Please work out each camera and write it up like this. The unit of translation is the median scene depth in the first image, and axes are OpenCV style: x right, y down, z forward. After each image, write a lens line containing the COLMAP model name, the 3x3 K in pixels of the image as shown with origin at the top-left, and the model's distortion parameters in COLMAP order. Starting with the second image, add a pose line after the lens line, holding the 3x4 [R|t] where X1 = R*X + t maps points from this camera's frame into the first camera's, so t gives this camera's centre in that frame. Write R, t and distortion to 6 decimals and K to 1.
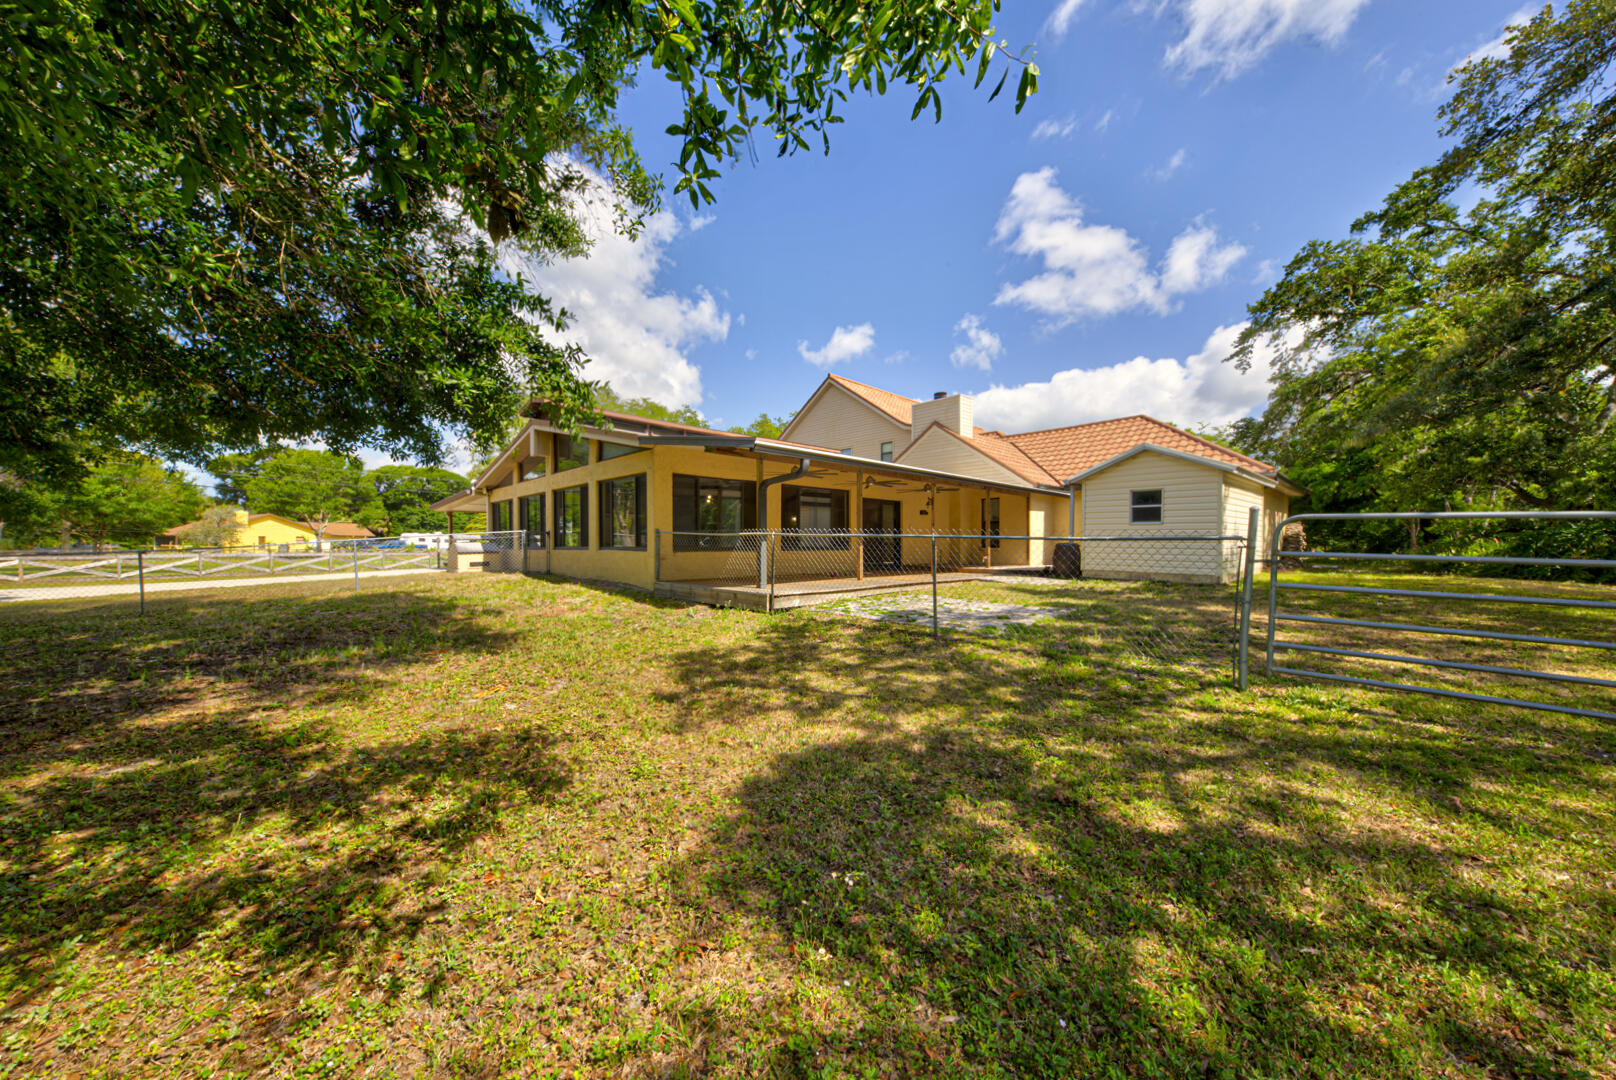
lens RADIAL K [[561.1, 0, 808.3], [0, 561.1, 541.9], [0, 0, 1]] dist [0.002438, -0.000015]
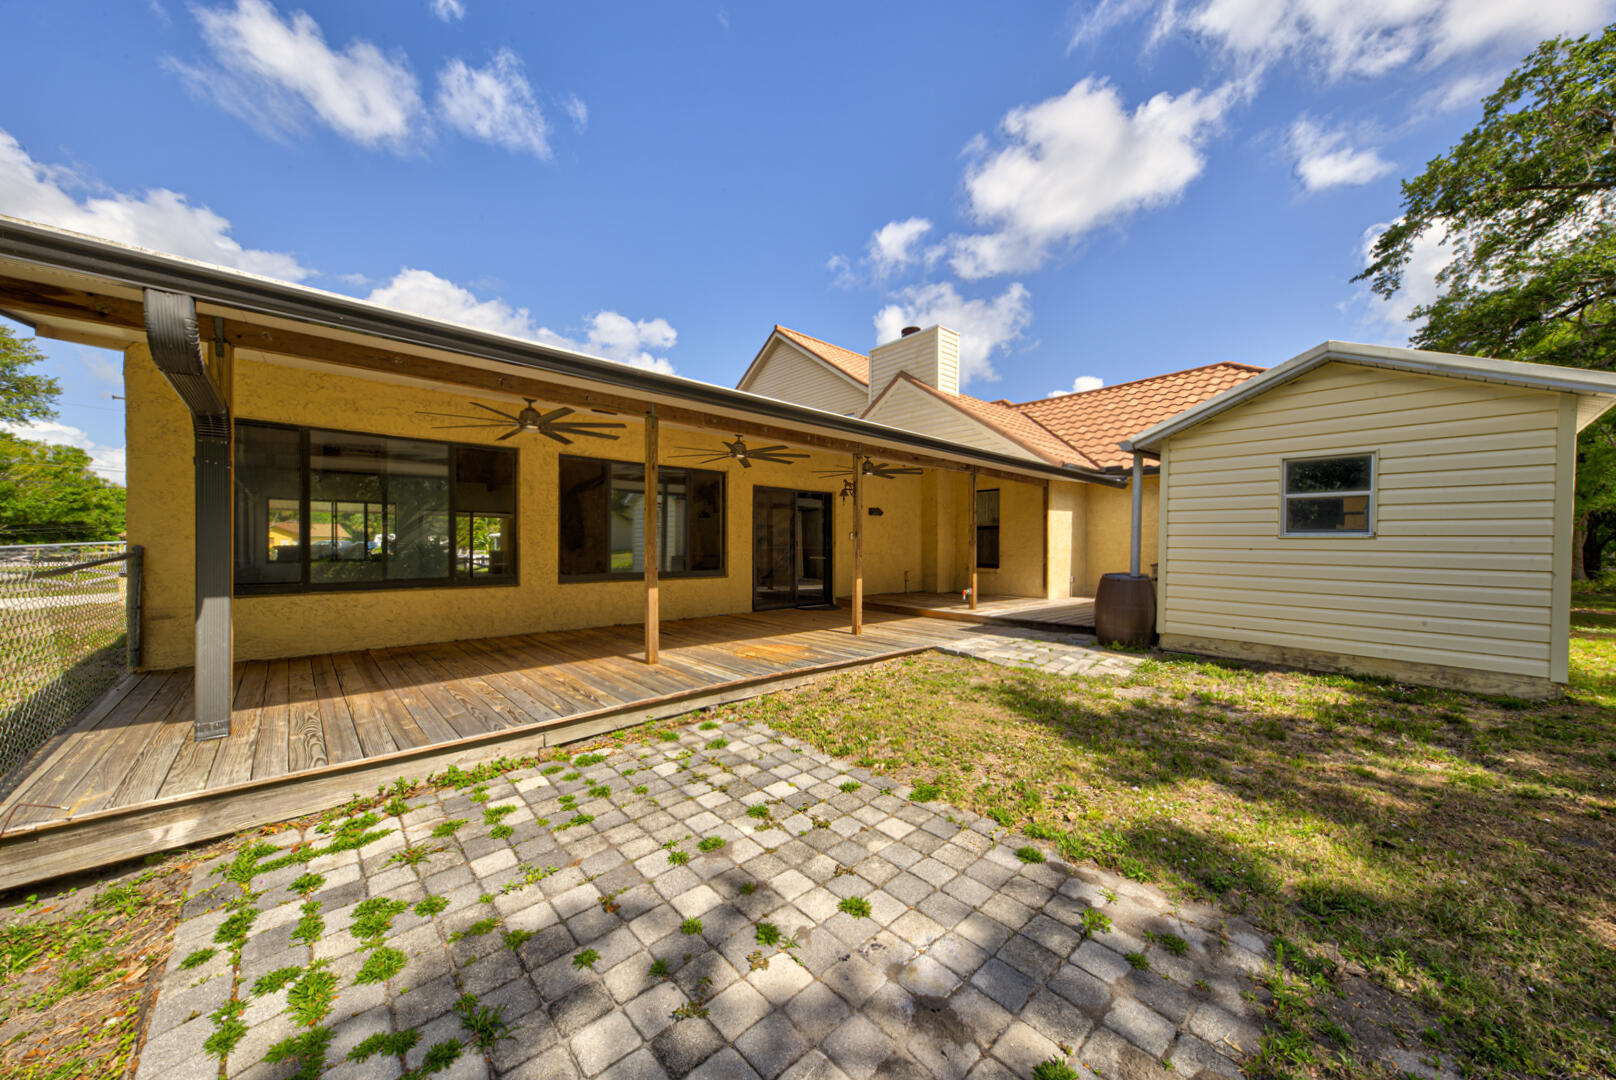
lens RADIAL K [[561.1, 0, 806.8], [0, 561.1, 539.0], [0, 0, 1]] dist [0.002438, -0.000015]
pose [[0.999418, 0.004163, -0.033867, 0.153710], [-0.004445, 0.999956, -0.008254, -0.017365], [0.033831, 0.008400, 0.999392, 0.385425]]
